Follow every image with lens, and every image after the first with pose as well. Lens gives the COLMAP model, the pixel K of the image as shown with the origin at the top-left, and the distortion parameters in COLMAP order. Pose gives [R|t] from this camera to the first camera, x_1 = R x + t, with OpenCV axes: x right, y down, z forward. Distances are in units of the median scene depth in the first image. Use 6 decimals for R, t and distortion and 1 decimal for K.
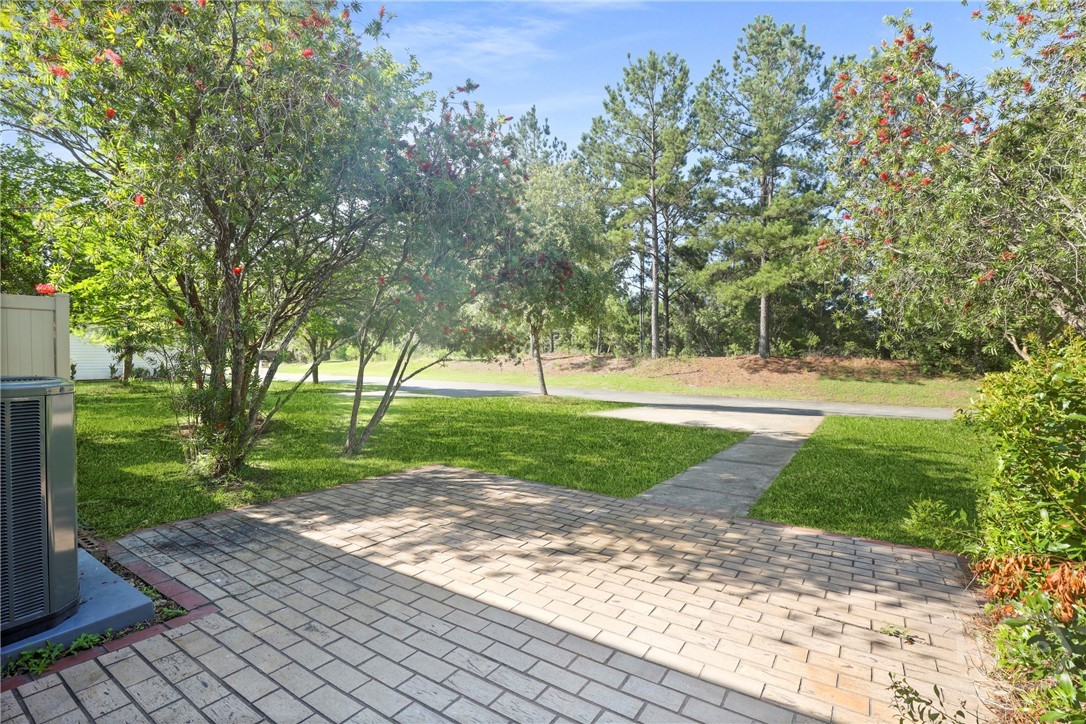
lens RADIAL K [[505.6, 0, 543.1], [0, 505.6, 362.6], [0, 0, 1]] dist [-0.020452, 0.001542]
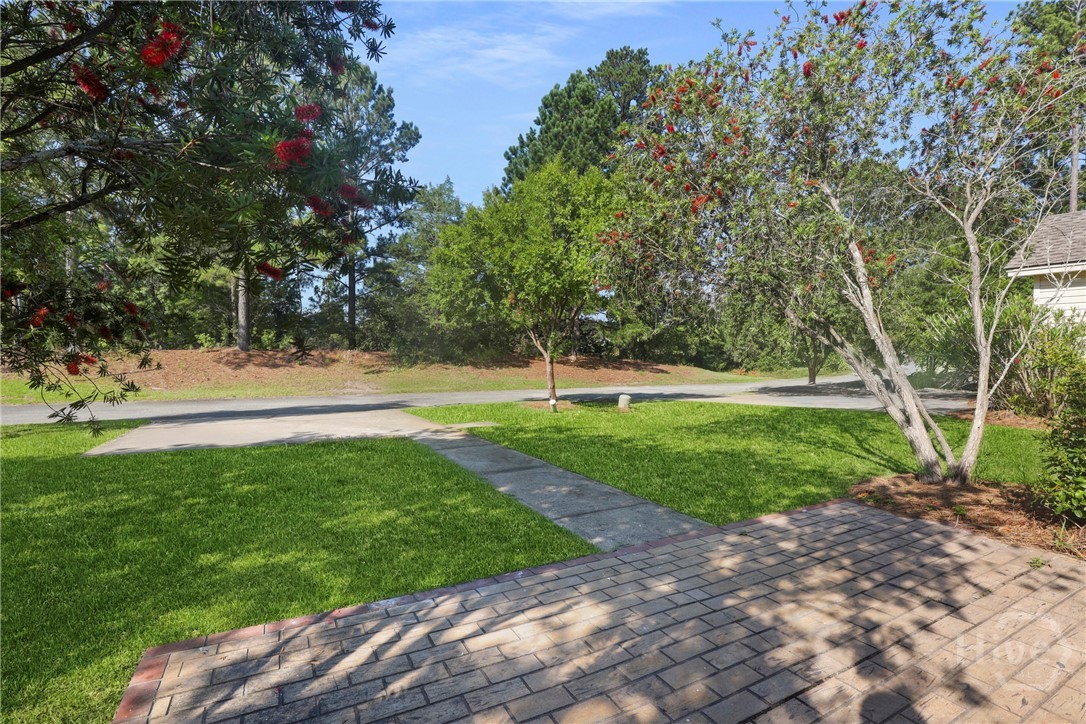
lens RADIAL K [[505.6, 0, 559.5], [0, 505.6, 353.4], [0, 0, 1]] dist [-0.020452, 0.001542]
pose [[0.455989, -0.008989, 0.889940, -0.516199], [0.011362, 0.999926, 0.004279, -0.013094], [-0.889913, 0.008160, 0.456058, 0.779575]]
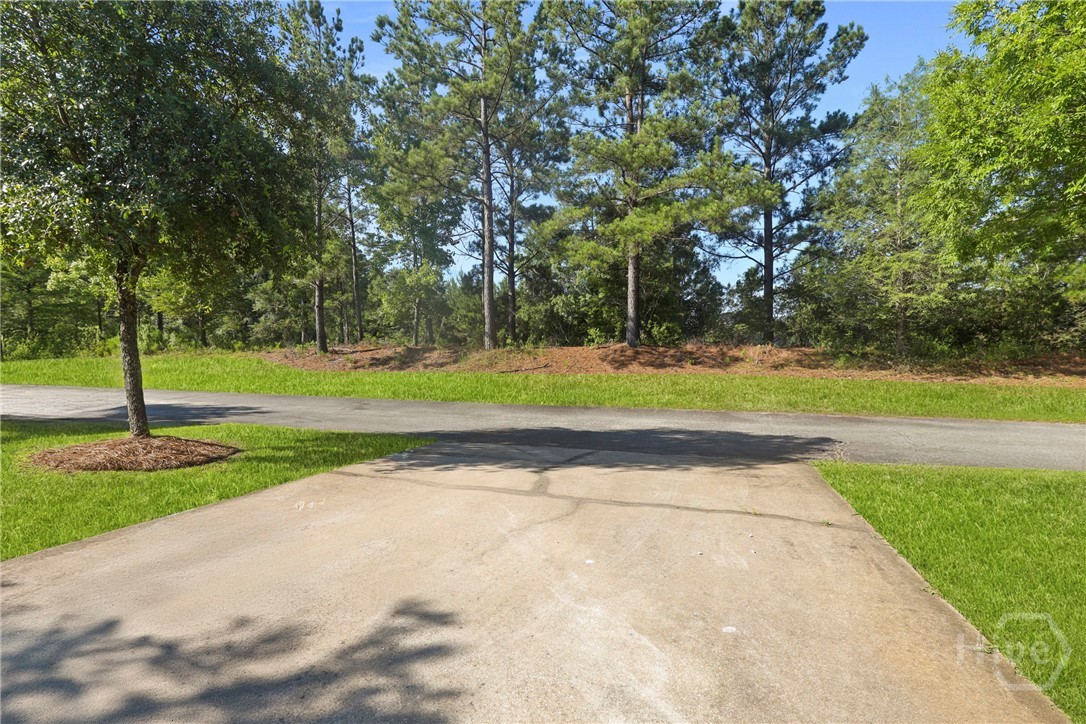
lens RADIAL K [[505.6, 0, 547.1], [0, 505.6, 360.1], [0, 0, 1]] dist [-0.020452, 0.001542]
pose [[0.964661, -0.013914, 0.263125, 0.790118], [0.013001, 0.999902, 0.005210, 0.027550], [-0.263172, -0.001604, 0.964748, 2.051152]]
